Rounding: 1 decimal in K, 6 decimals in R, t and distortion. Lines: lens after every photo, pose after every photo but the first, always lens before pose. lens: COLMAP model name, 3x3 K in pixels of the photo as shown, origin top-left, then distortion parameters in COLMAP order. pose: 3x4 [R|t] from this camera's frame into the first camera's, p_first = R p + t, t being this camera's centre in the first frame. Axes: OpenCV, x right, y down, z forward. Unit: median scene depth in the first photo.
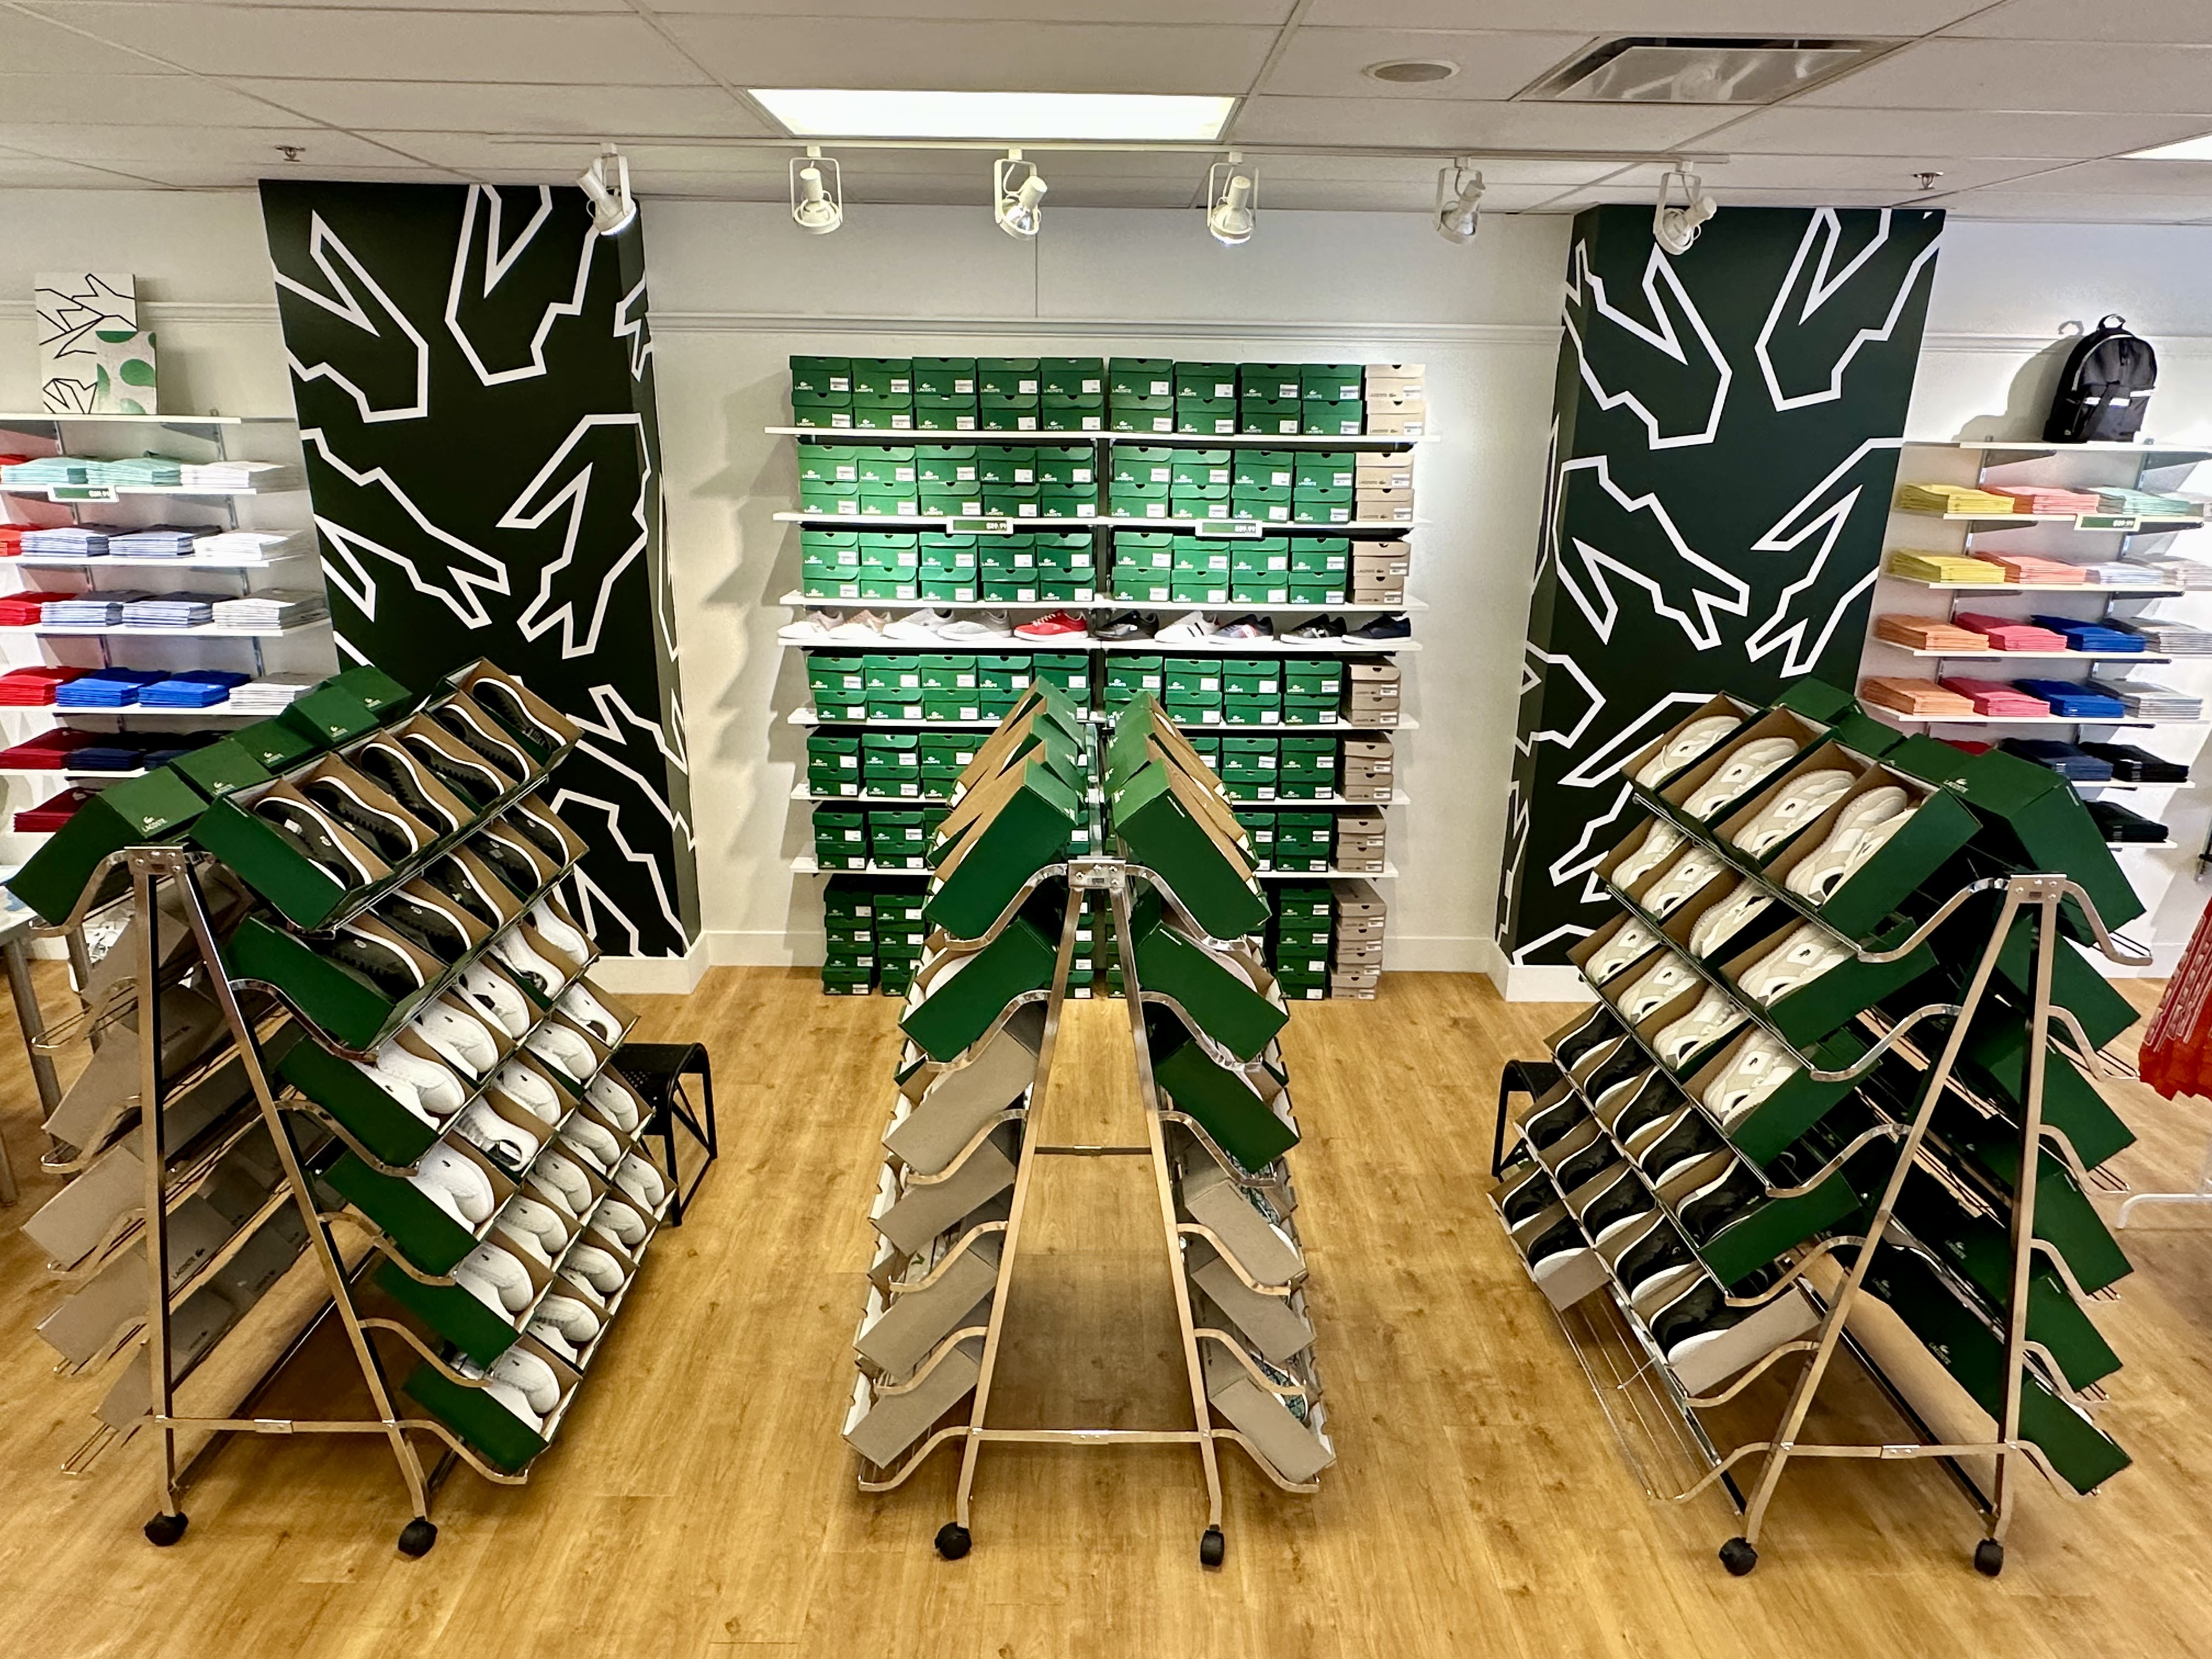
lens RADIAL K [[1215.1, 0, 1106.0], [0, 1215.1, 829.5], [0, 0, 1]] dist [0.010129, -0.000526]
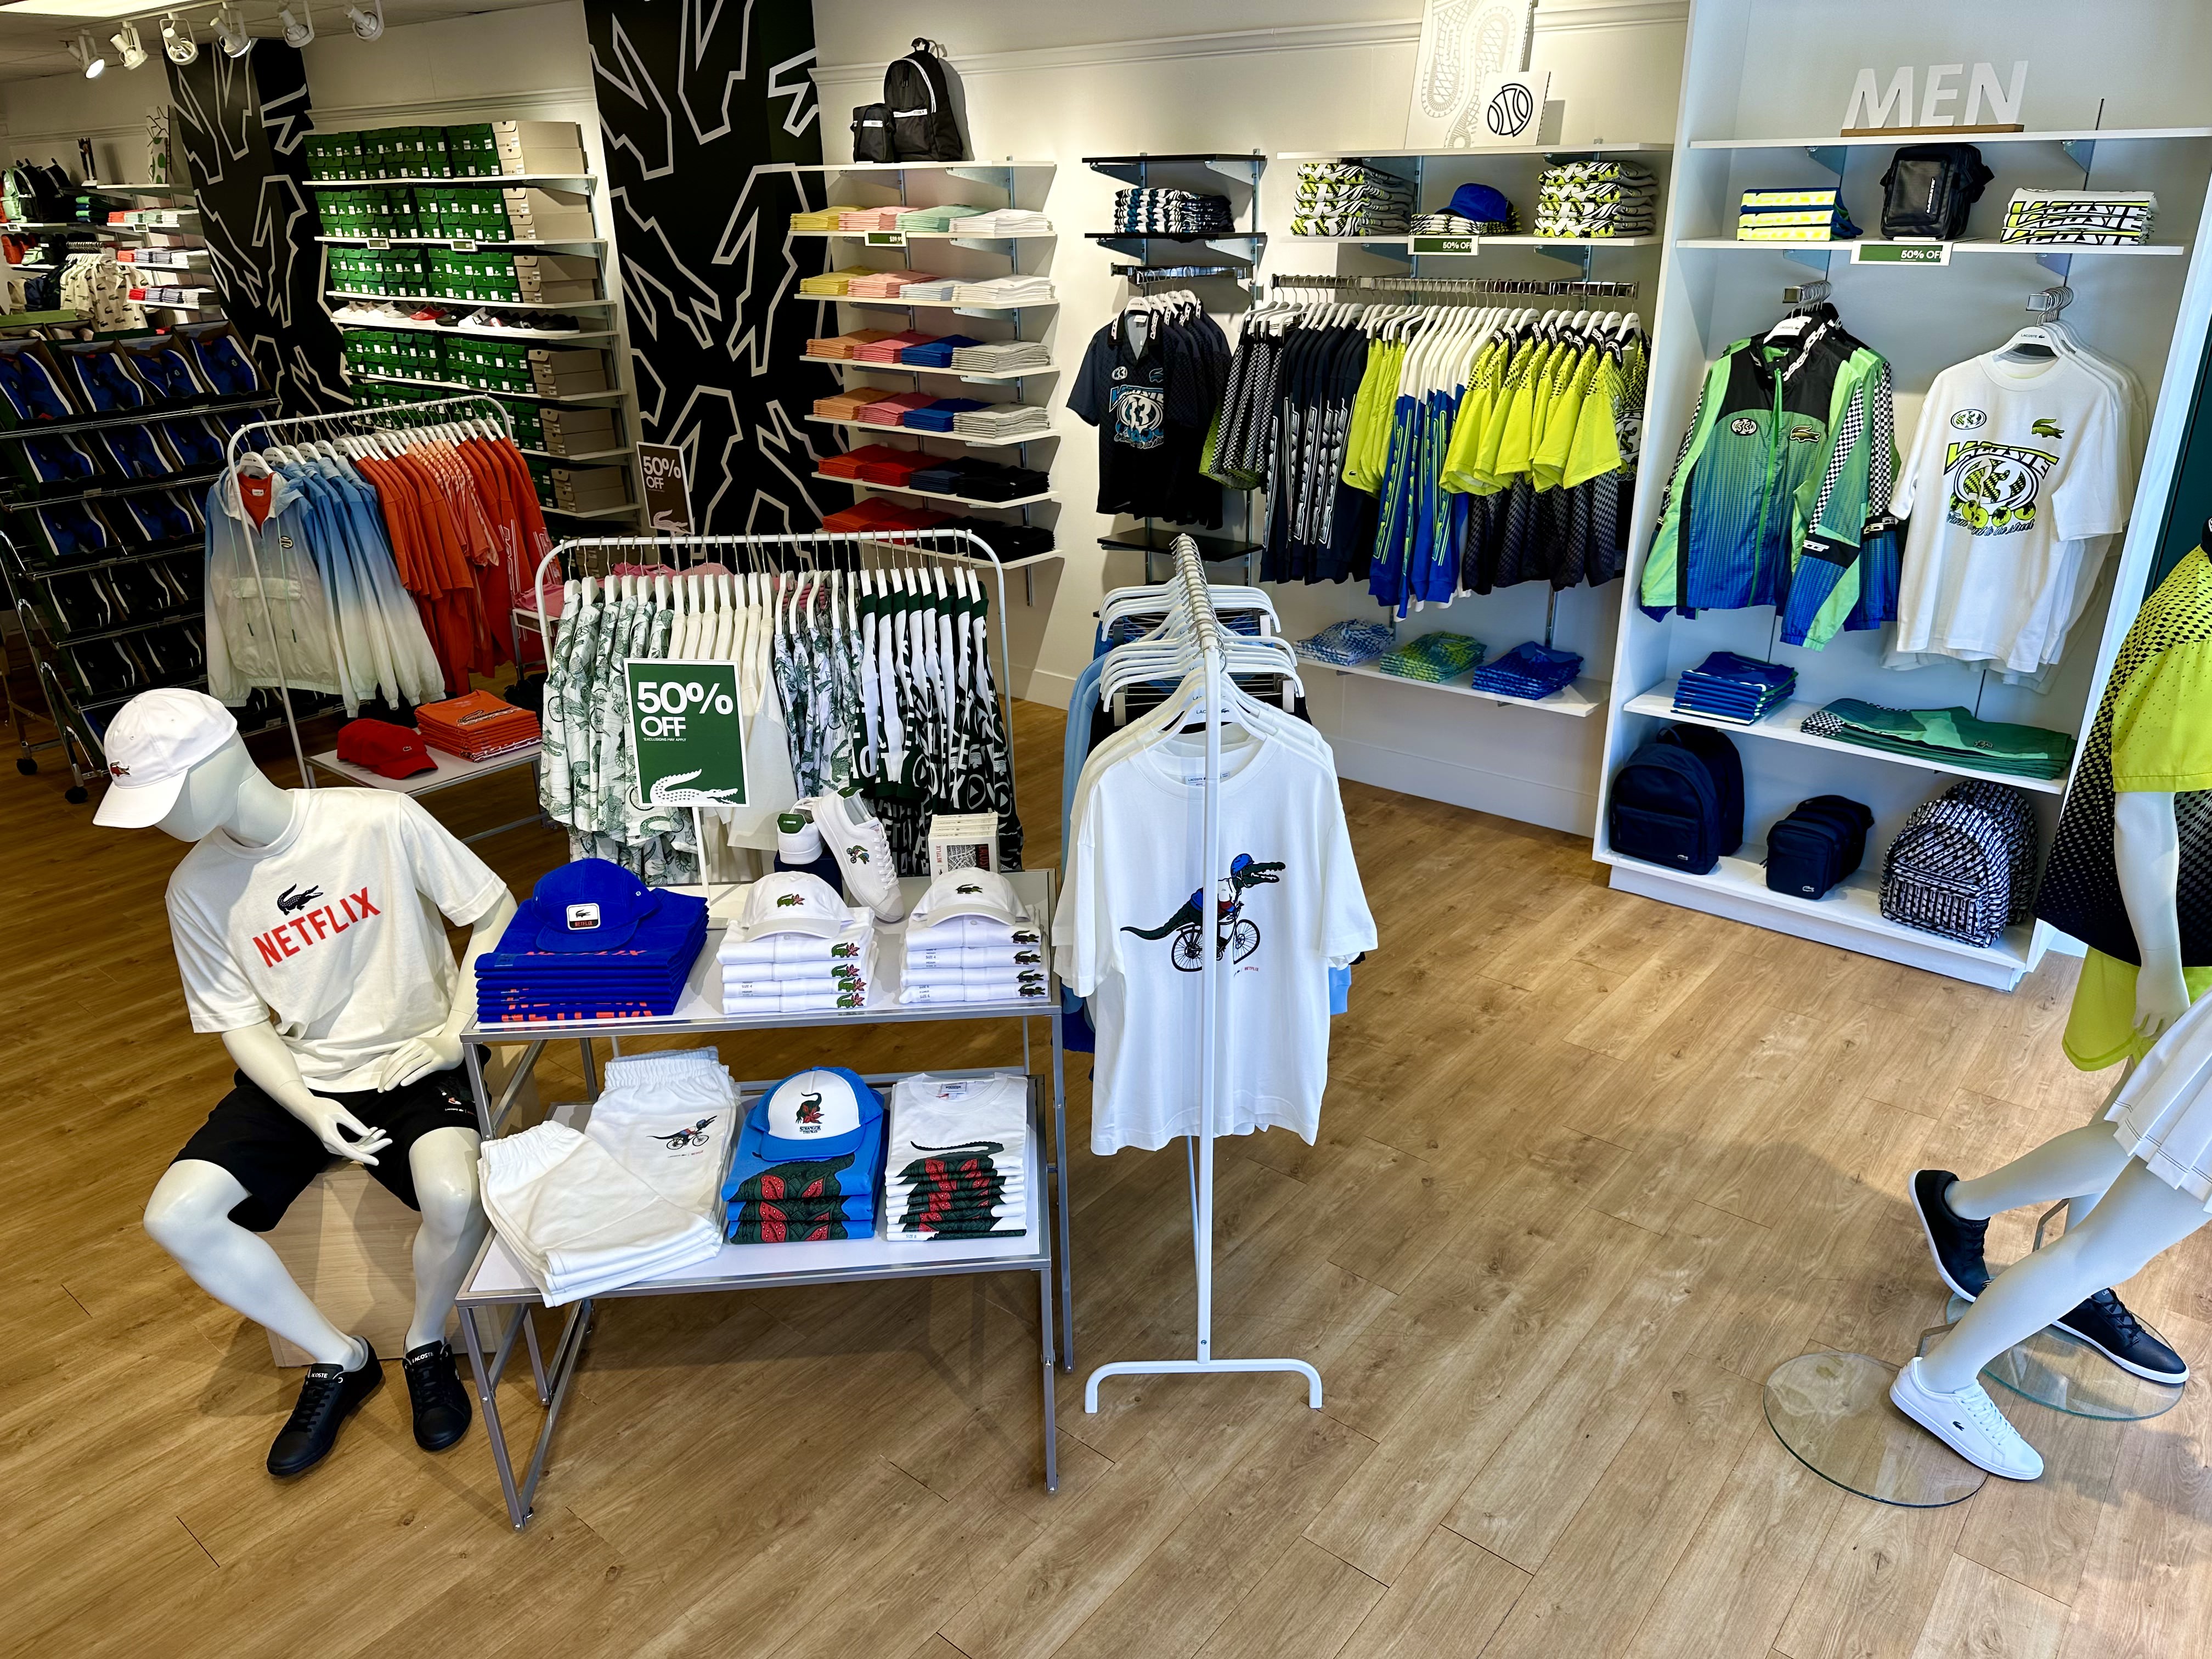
lens RADIAL K [[1557.5, 0, 1106.0], [0, 1557.5, 829.5], [0, 0, 1]] dist [0.051563, -0.000191]
pose [[0.751360, 0.219186, -0.622427, 0.788743], [-0.162158, 0.975630, 0.147817, 0.010983], [0.639658, -0.010132, 0.768593, 0.014240]]
